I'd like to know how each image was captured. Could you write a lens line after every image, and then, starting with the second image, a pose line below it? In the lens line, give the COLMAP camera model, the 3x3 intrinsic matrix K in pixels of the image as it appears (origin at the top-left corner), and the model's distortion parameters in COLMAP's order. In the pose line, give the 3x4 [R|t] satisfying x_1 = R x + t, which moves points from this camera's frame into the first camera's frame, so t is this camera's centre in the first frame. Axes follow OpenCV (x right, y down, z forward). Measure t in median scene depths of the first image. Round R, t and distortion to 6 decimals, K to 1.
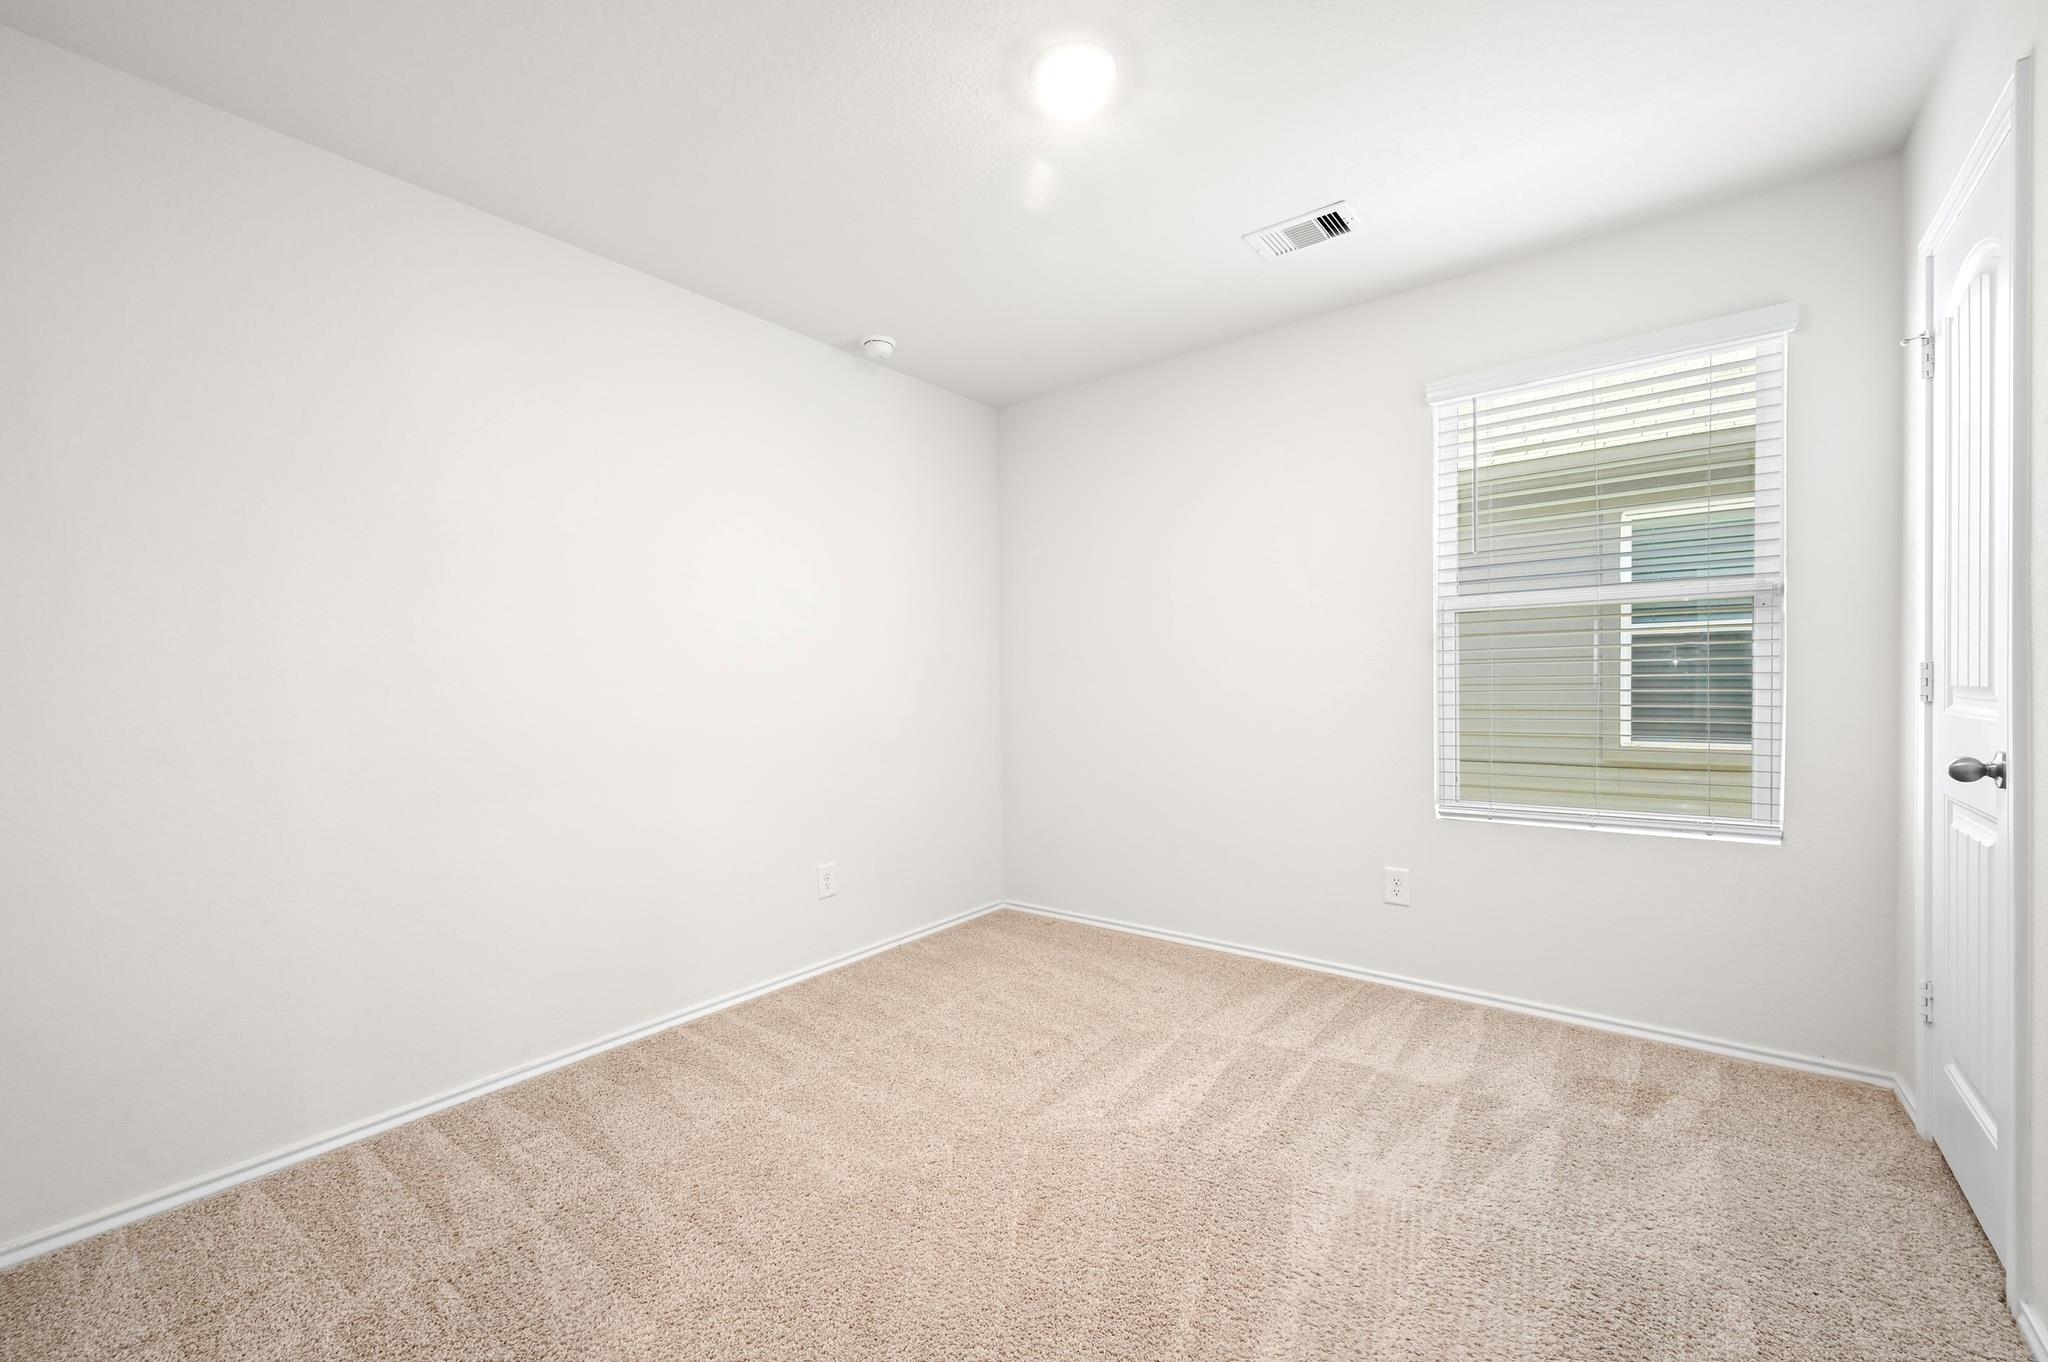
lens RADIAL K [[805.6, 0, 1029.5], [0, 805.6, 693.7], [0, 0, 1]] dist [-0.009702, 0.000009]
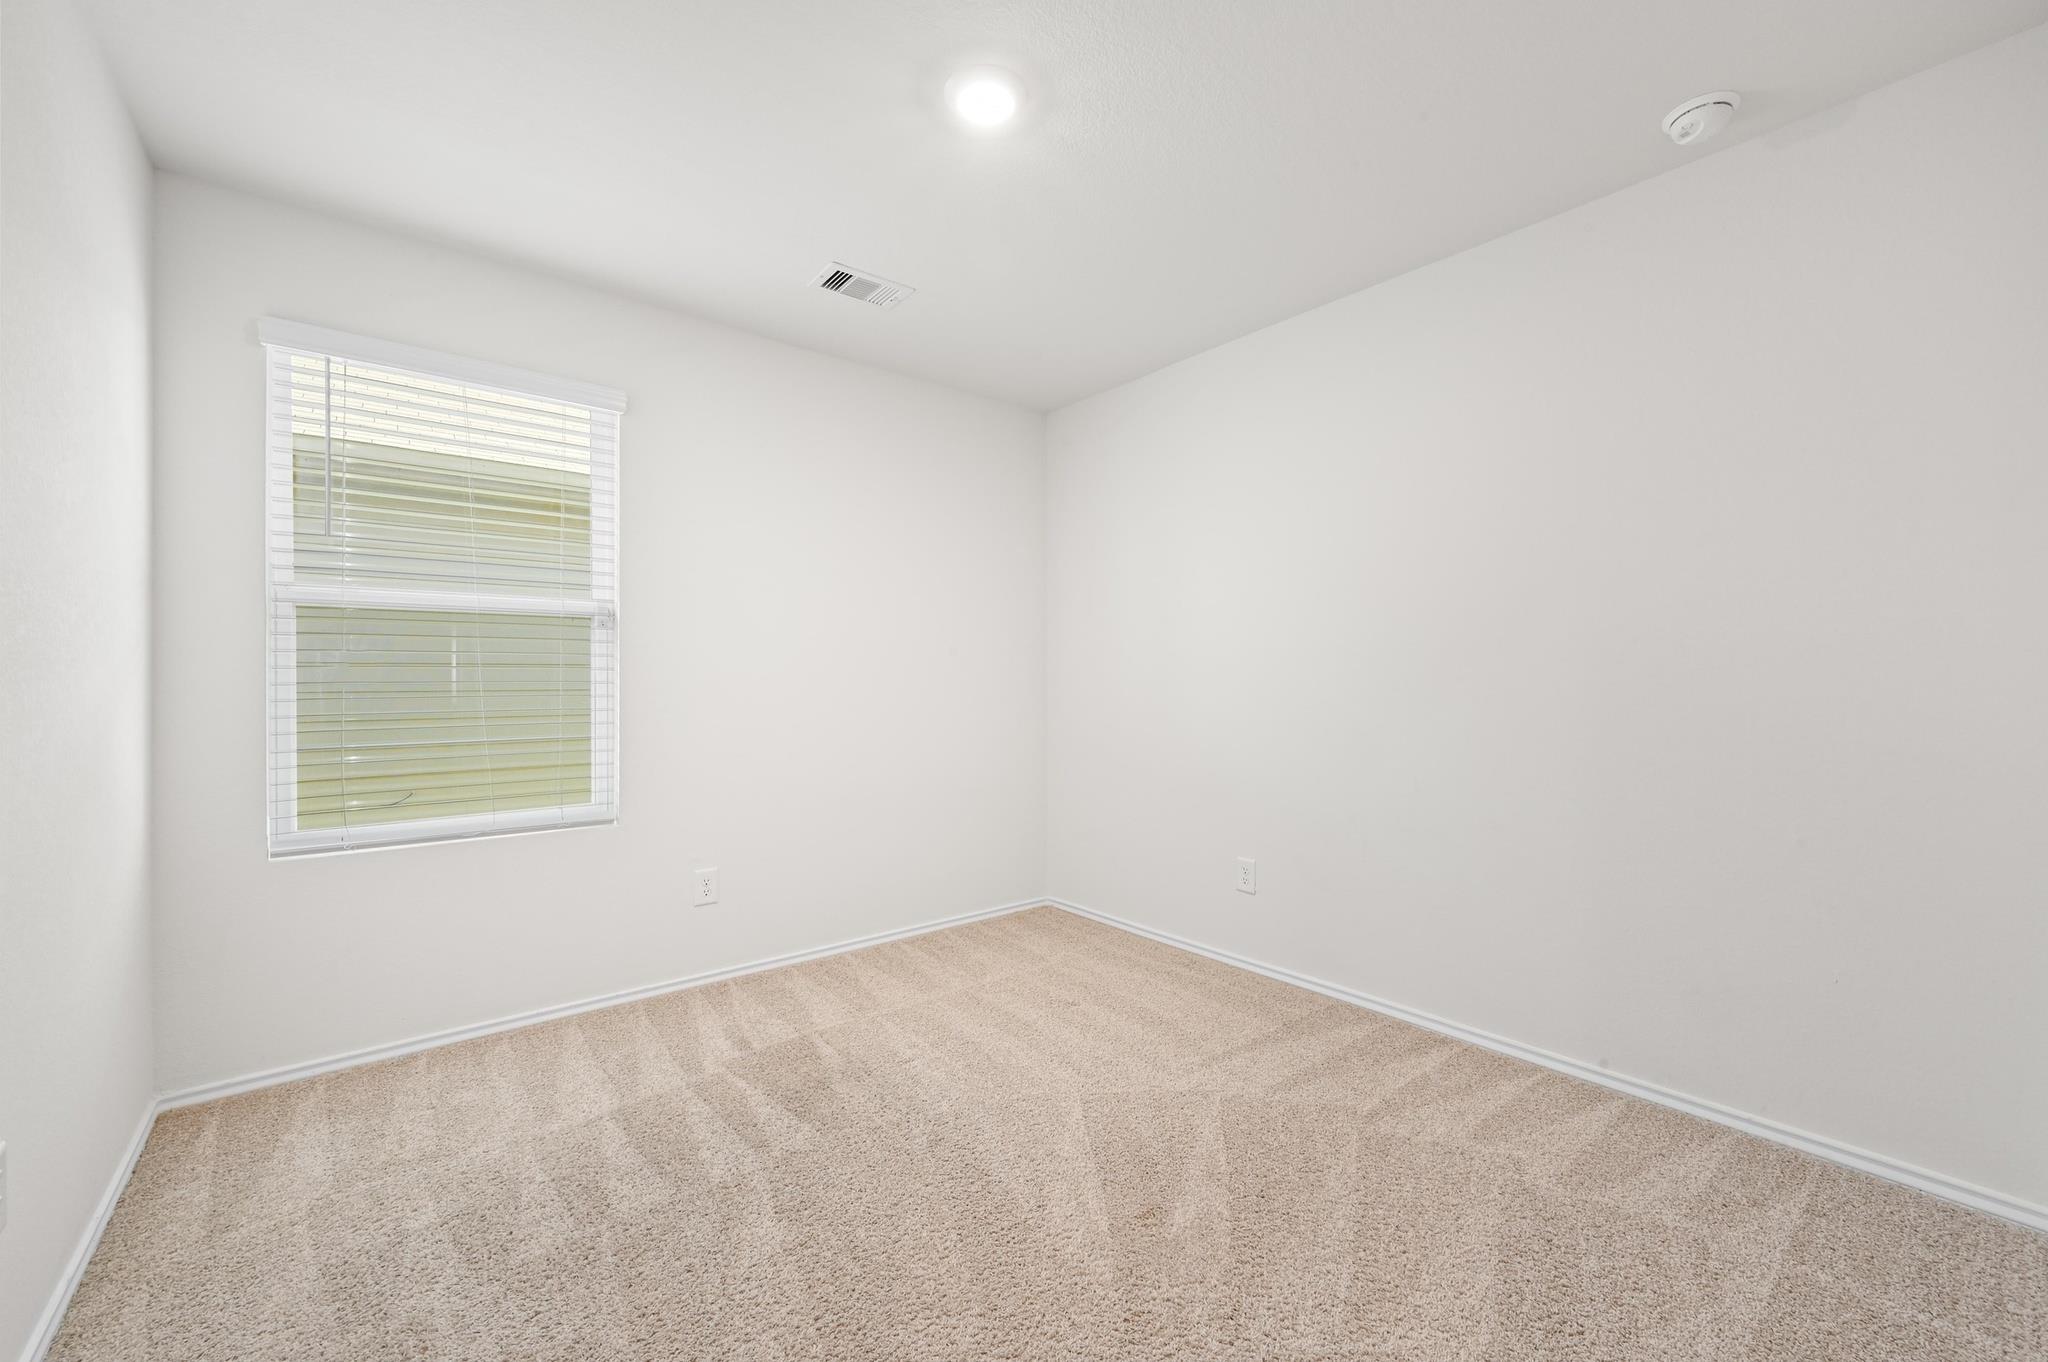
lens RADIAL K [[809.6, 0, 1030.1], [0, 809.6, 676.0], [0, 0, 1]] dist [0.001554, 0.000294]
pose [[0.207475, 0.019290, 0.978050, -0.123811], [0.012087, 0.999679, -0.022281, 0.000137], [-0.978166, 0.016444, 0.207175, 0.096111]]
